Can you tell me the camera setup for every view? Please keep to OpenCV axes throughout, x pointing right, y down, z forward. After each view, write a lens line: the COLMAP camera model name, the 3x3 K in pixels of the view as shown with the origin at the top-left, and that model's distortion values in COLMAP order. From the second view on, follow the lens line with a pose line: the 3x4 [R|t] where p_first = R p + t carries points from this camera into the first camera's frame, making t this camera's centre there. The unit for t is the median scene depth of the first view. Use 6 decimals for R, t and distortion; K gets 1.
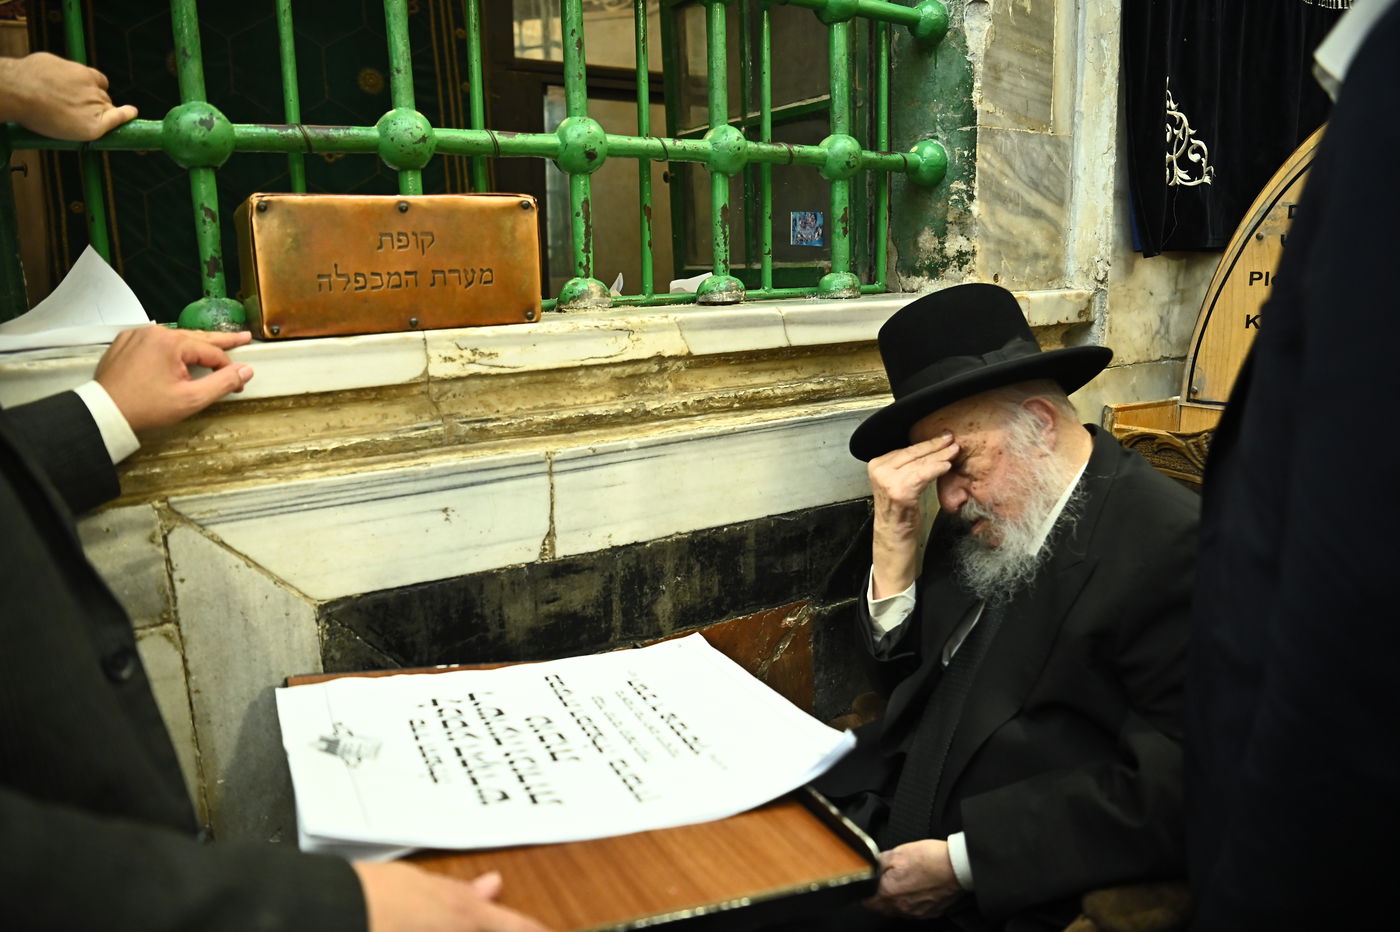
lens RADIAL K [[949.7, 0, 692.7], [0, 949.7, 462.7], [0, 0, 1]] dist [-0.082064, 0.019508]
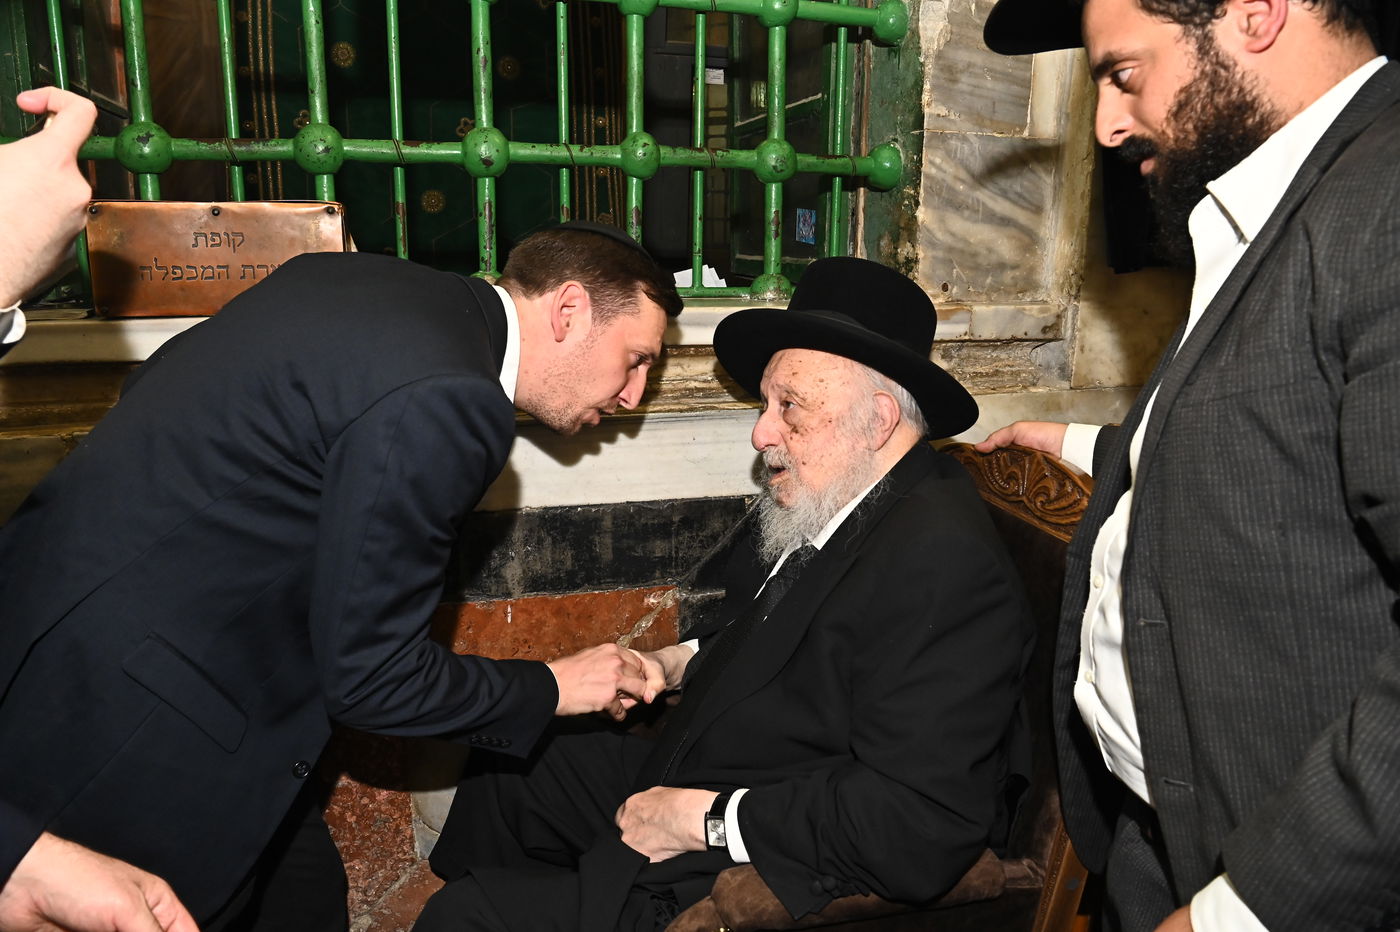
lens RADIAL K [[949.7, 0, 692.7], [0, 949.7, 462.7], [0, 0, 1]] dist [-0.082064, 0.019508]
pose [[0.957679, 0.105671, -0.267739, 0.415269], [-0.096827, 0.994235, 0.046061, -0.042569], [0.271063, -0.018187, 0.962390, -0.009730]]
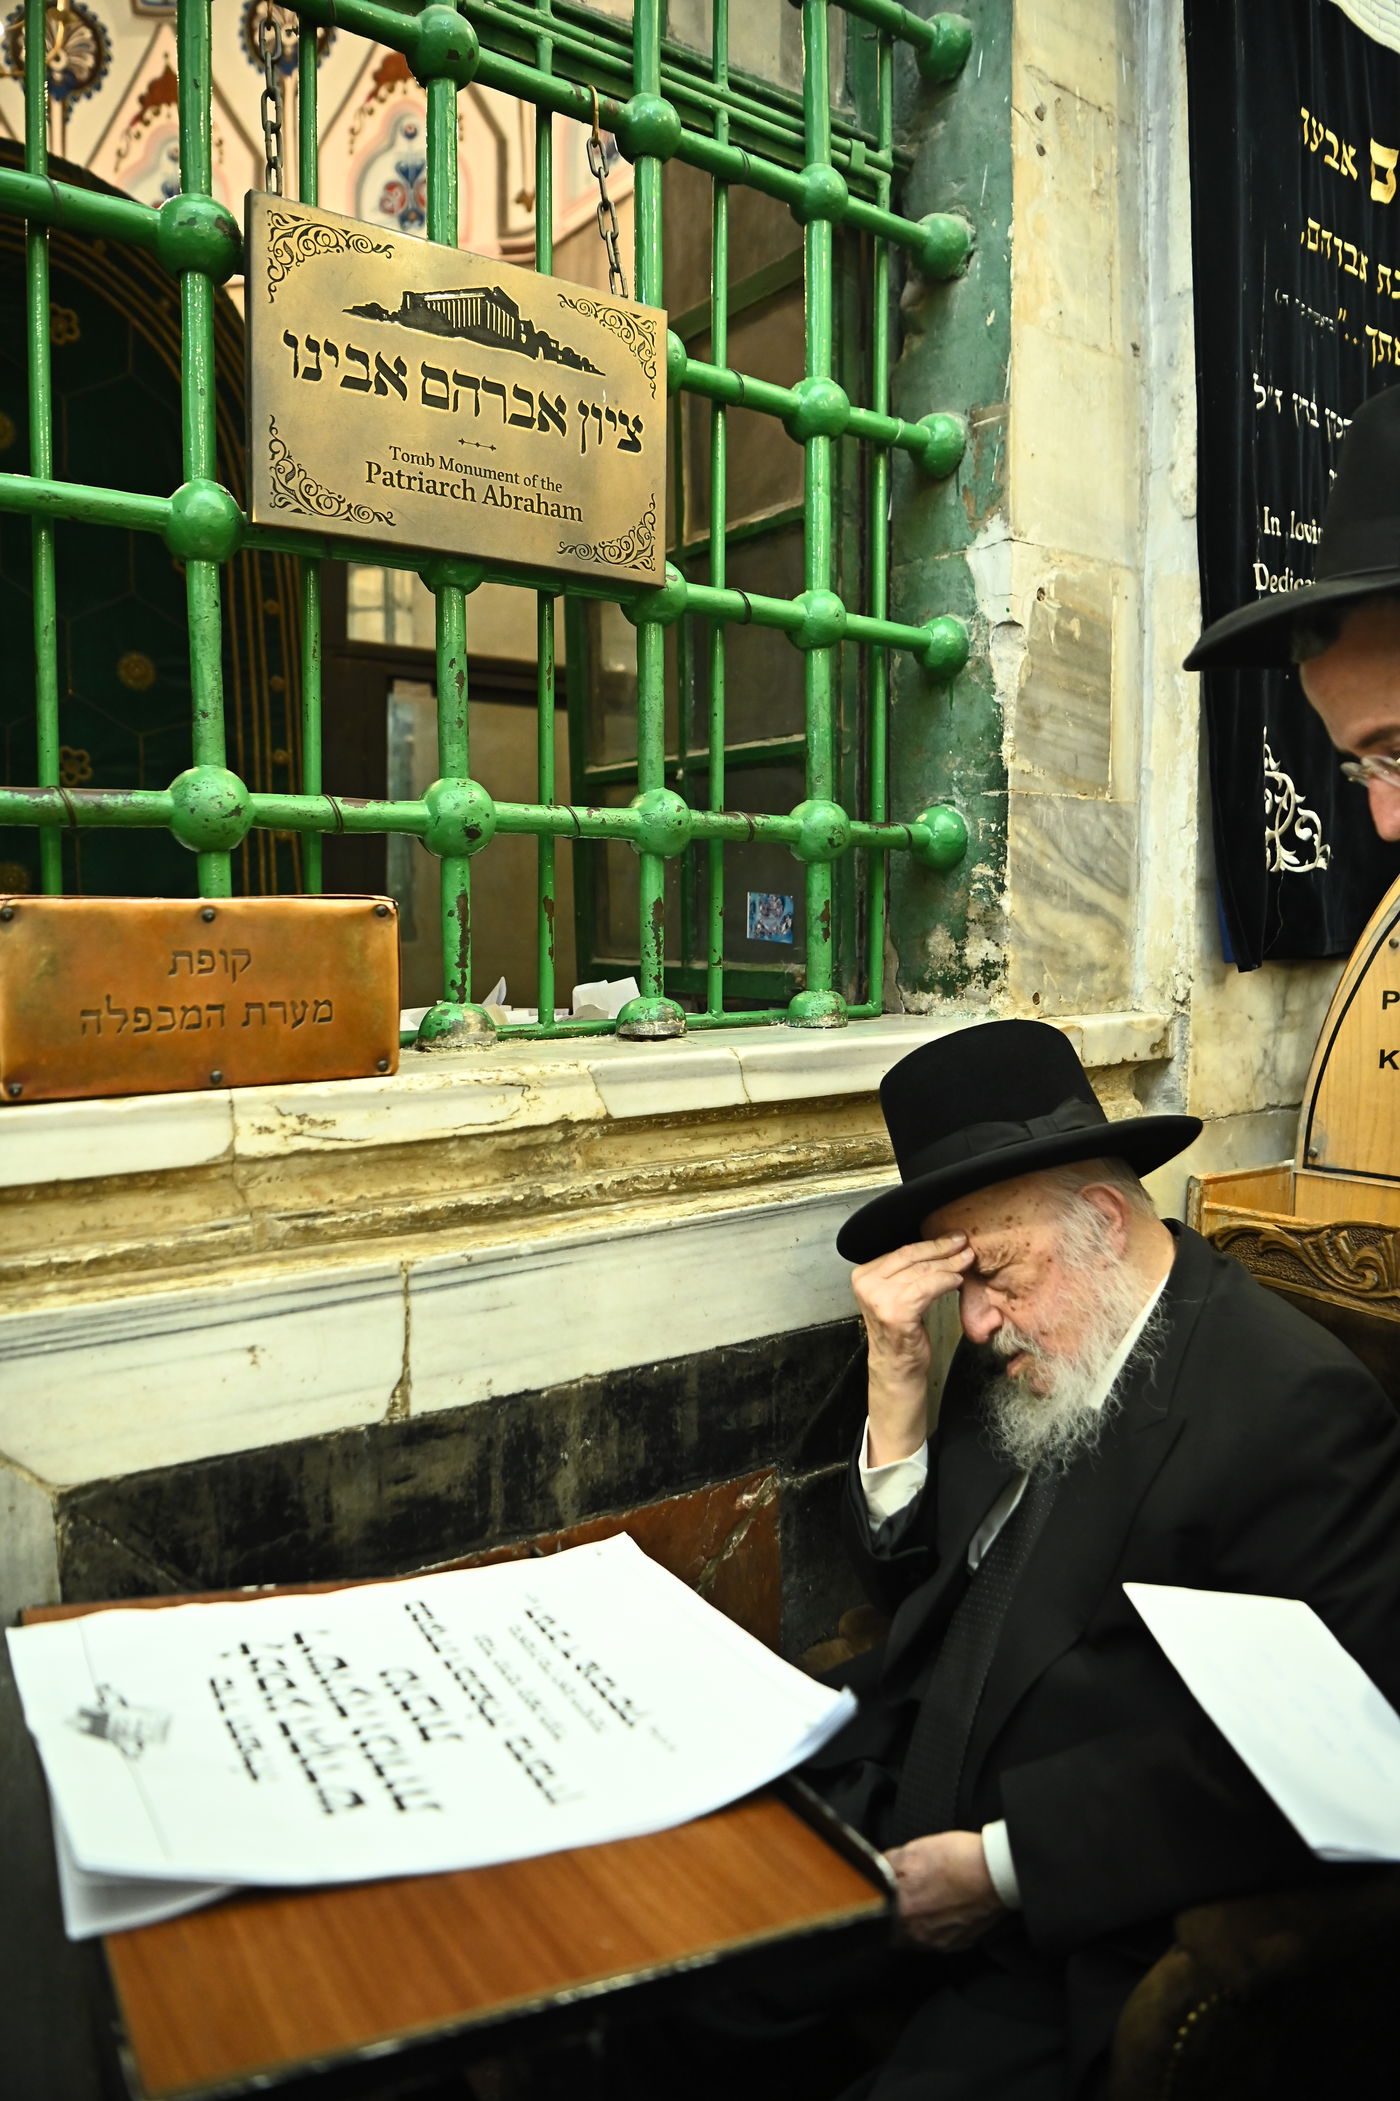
lens RADIAL K [[1432.7, 0, 707.3], [0, 1432.7, 1048.4], [0, 0, 1]] dist [-0.082506, 0.023722]
pose [[0.996503, 0.015986, 0.082011, -0.015958], [-0.006542, 0.993441, -0.114159, -0.040011], [-0.083298, 0.113224, 0.990072, -0.053712]]
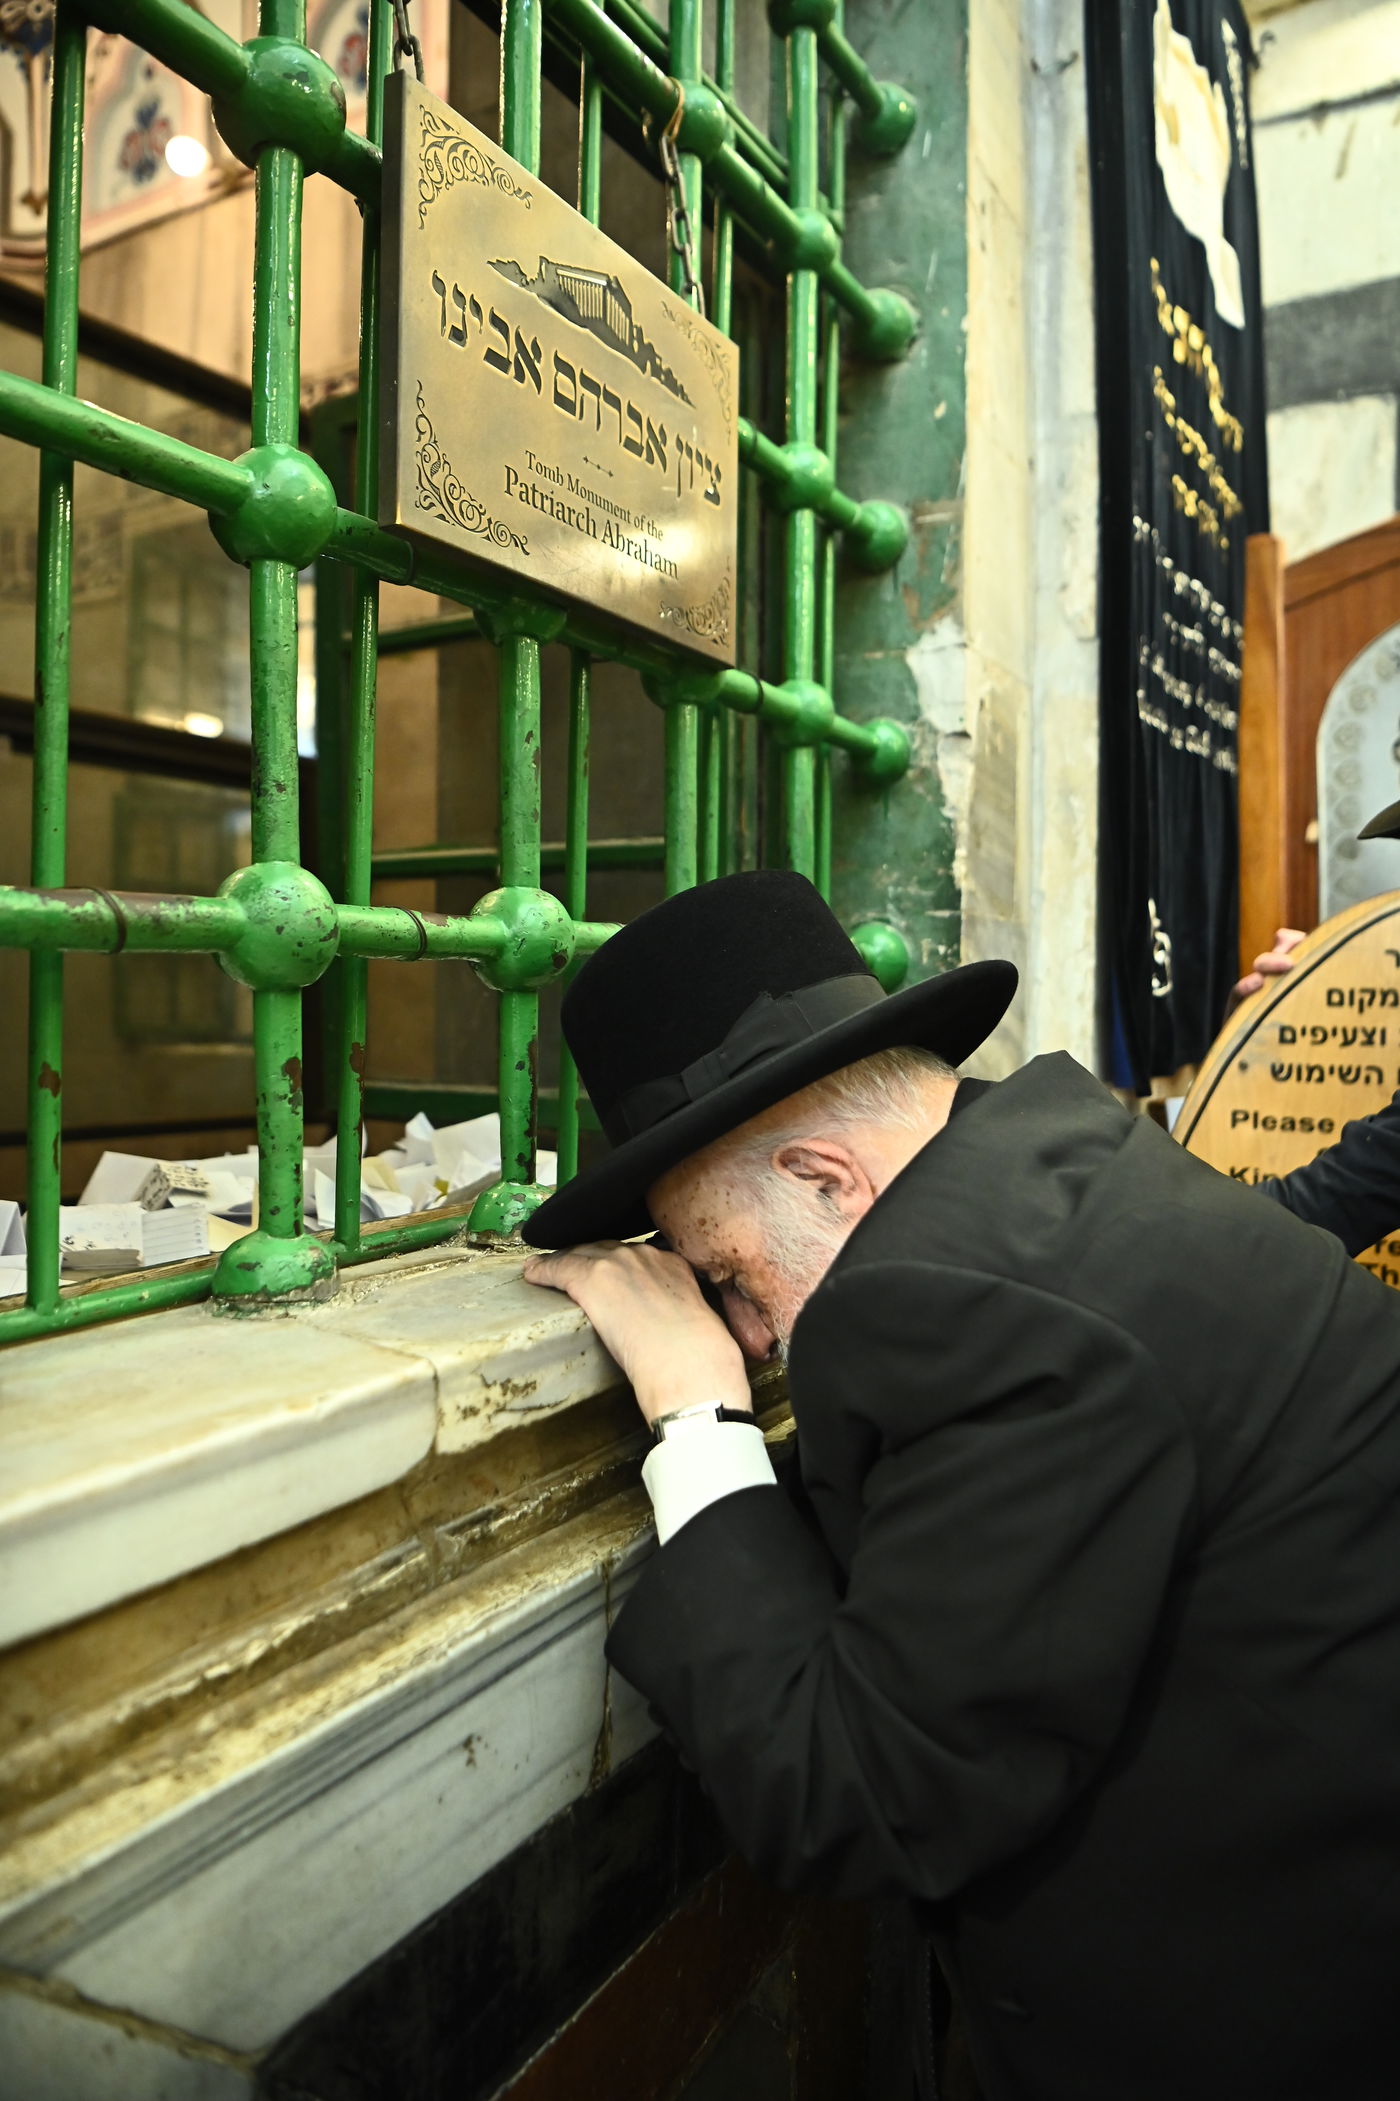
lens RADIAL K [[1424.4, 0, 707.5], [0, 1424.4, 1052.4], [0, 0, 1]] dist [-0.081700, 0.018836]
pose [[0.884531, 0.013090, 0.466298, -0.372347], [0.065339, 0.986275, -0.151630, -0.131921], [-0.461883, 0.164589, 0.871536, 0.234536]]
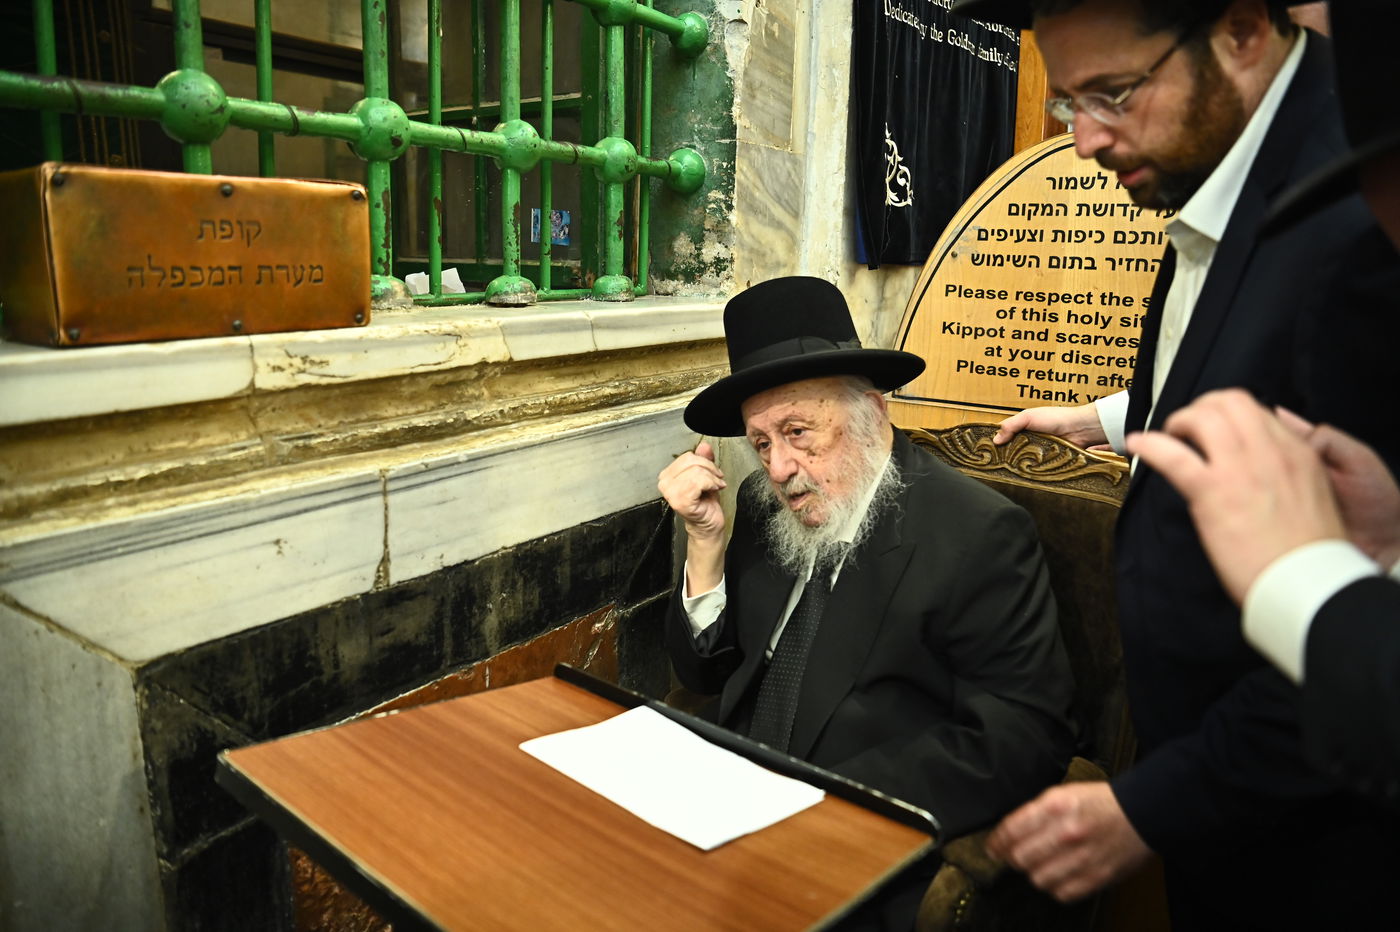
lens RADIAL K [[954.7, 0, 693.5], [0, 954.7, 461.4], [0, 0, 1]] dist [-0.082506, 0.023722]
pose [[0.919175, -0.036919, 0.392114, -0.191564], [0.032918, 0.999315, 0.016924, -0.020202], [-0.392471, -0.002648, 0.919761, 0.041797]]
